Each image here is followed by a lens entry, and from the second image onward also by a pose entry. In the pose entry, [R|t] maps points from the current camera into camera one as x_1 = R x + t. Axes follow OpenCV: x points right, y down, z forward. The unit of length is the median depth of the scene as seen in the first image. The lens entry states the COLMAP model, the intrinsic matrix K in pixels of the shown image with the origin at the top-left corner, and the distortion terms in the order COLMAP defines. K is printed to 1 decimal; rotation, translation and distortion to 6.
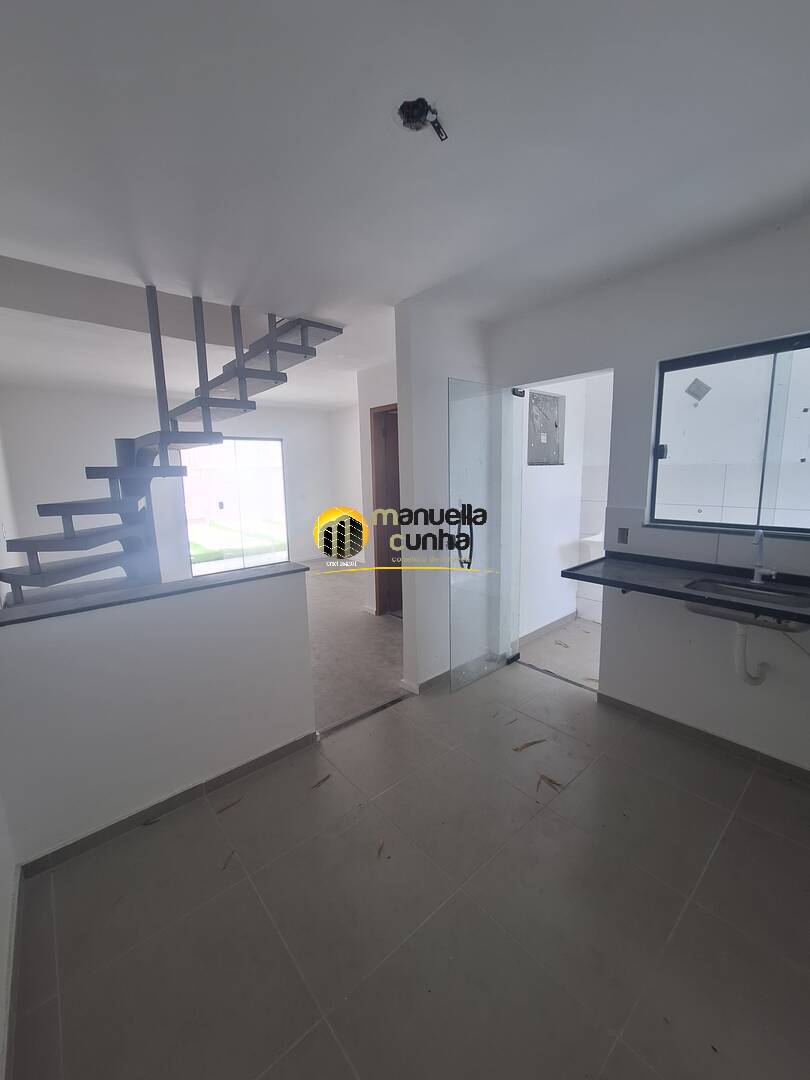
lens RADIAL K [[430.0, 0, 407.8], [0, 430.0, 537.0], [0, 0, 1]] dist [-0.001283, 0.000464]
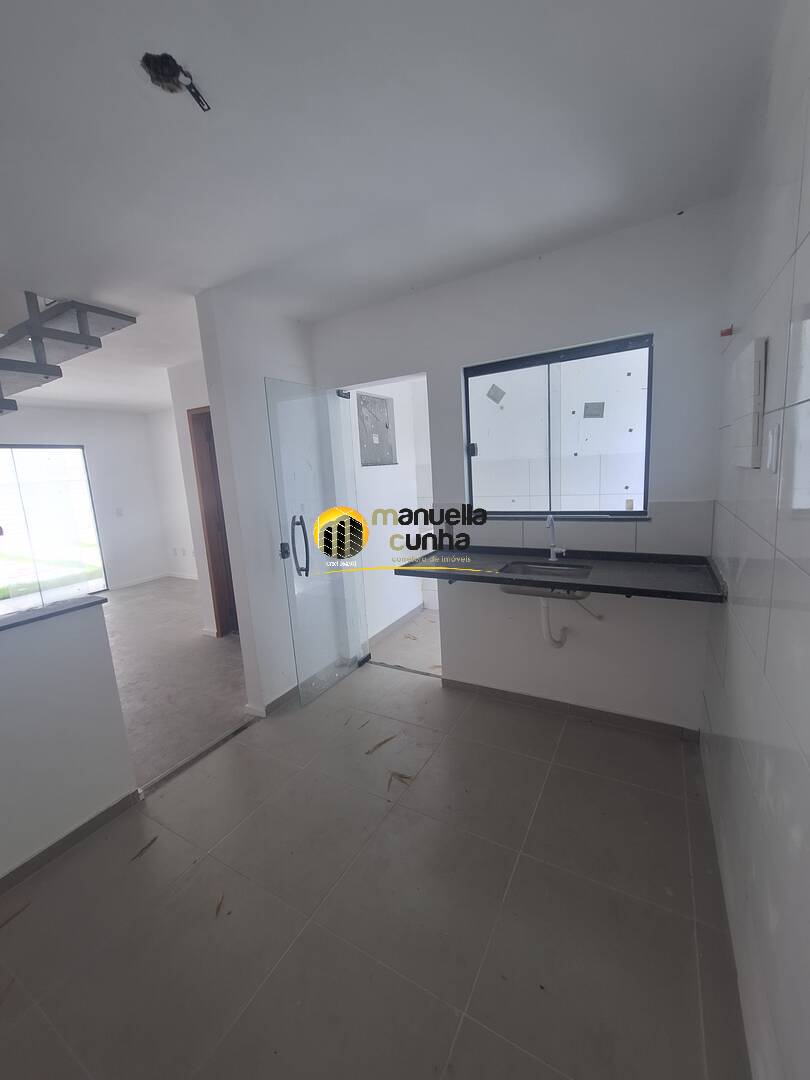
lens RADIAL K [[430.0, 0, 407.8], [0, 430.0, 537.0], [0, 0, 1]] dist [-0.001283, 0.000464]
pose [[0.944133, -0.089771, 0.317102, 0.055253], [0.091194, 0.995779, 0.010384, -0.003141], [-0.316696, 0.019114, 0.948334, 0.014938]]
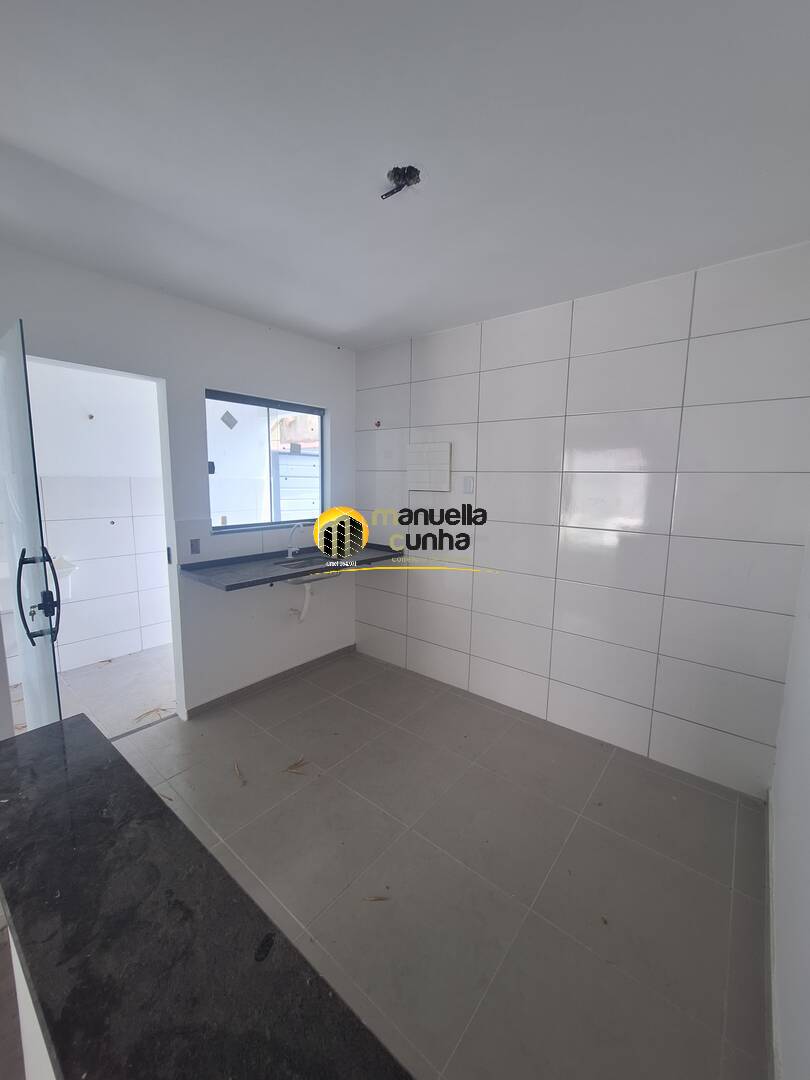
lens RADIAL K [[430.0, 0, 407.8], [0, 430.0, 537.0], [0, 0, 1]] dist [-0.001283, 0.000464]
pose [[-0.170264, -0.115826, 0.978568, -0.523388], [0.139337, 0.980260, 0.140270, -0.086460], [-0.975498, 0.160234, -0.150764, 0.569028]]
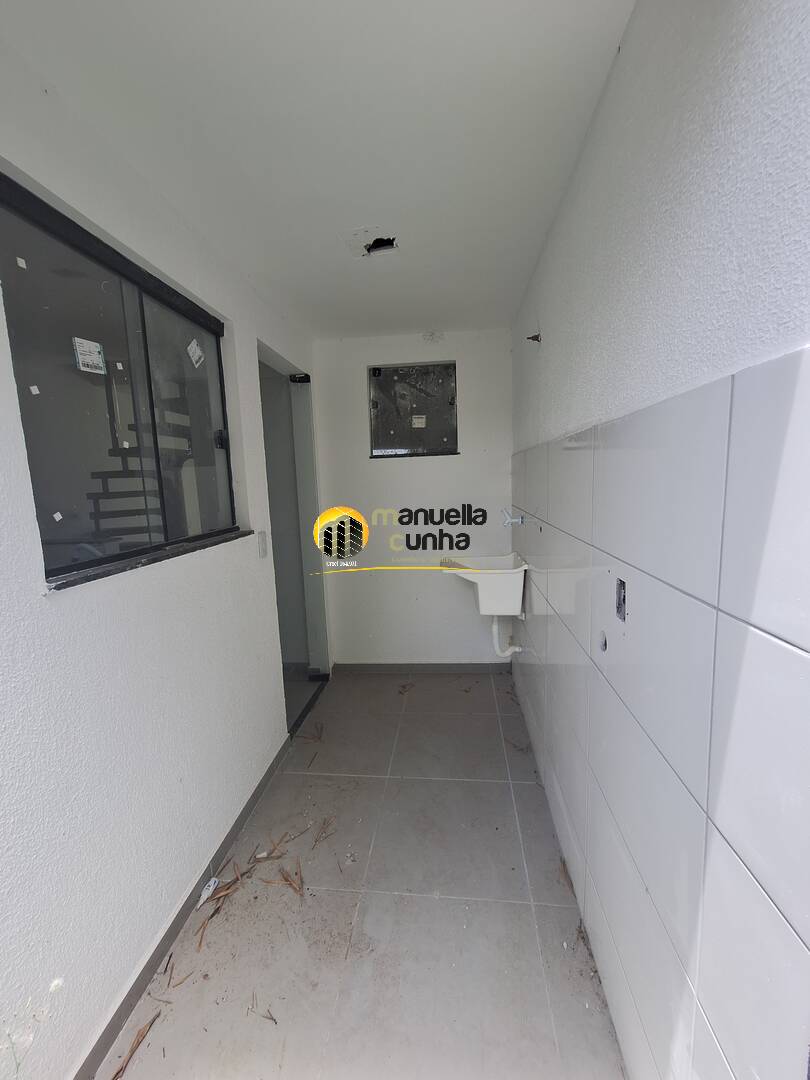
lens RADIAL K [[430.0, 0, 407.8], [0, 430.0, 537.0], [0, 0, 1]] dist [-0.001283, 0.000464]
pose [[0.683758, 0.092619, -0.723807, 1.140736], [-0.090483, 0.995018, 0.041846, -0.068827], [0.724078, 0.036880, 0.688732, 0.587574]]
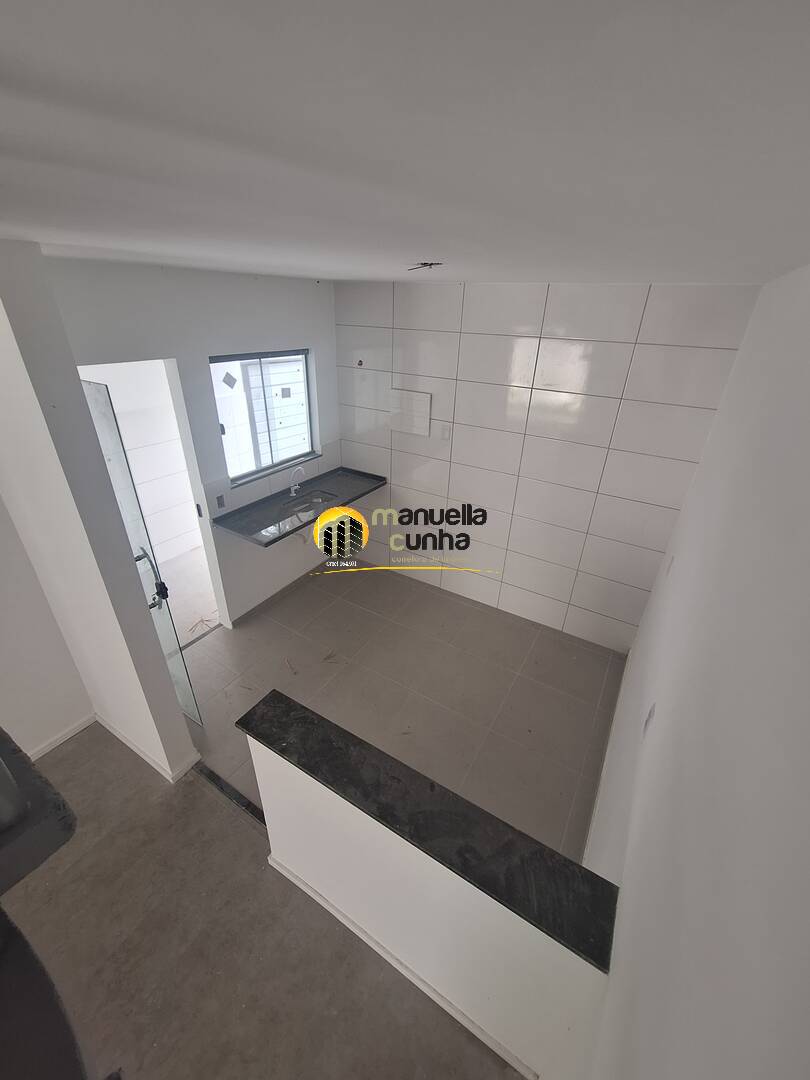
lens RADIAL K [[430.0, 0, 407.8], [0, 430.0, 537.0], [0, 0, 1]] dist [-0.001283, 0.000464]
pose [[-0.304082, -0.437319, 0.846337, -0.644576], [0.120852, 0.863520, 0.489620, -0.392873], [-0.944949, 0.251167, -0.209730, 0.679458]]
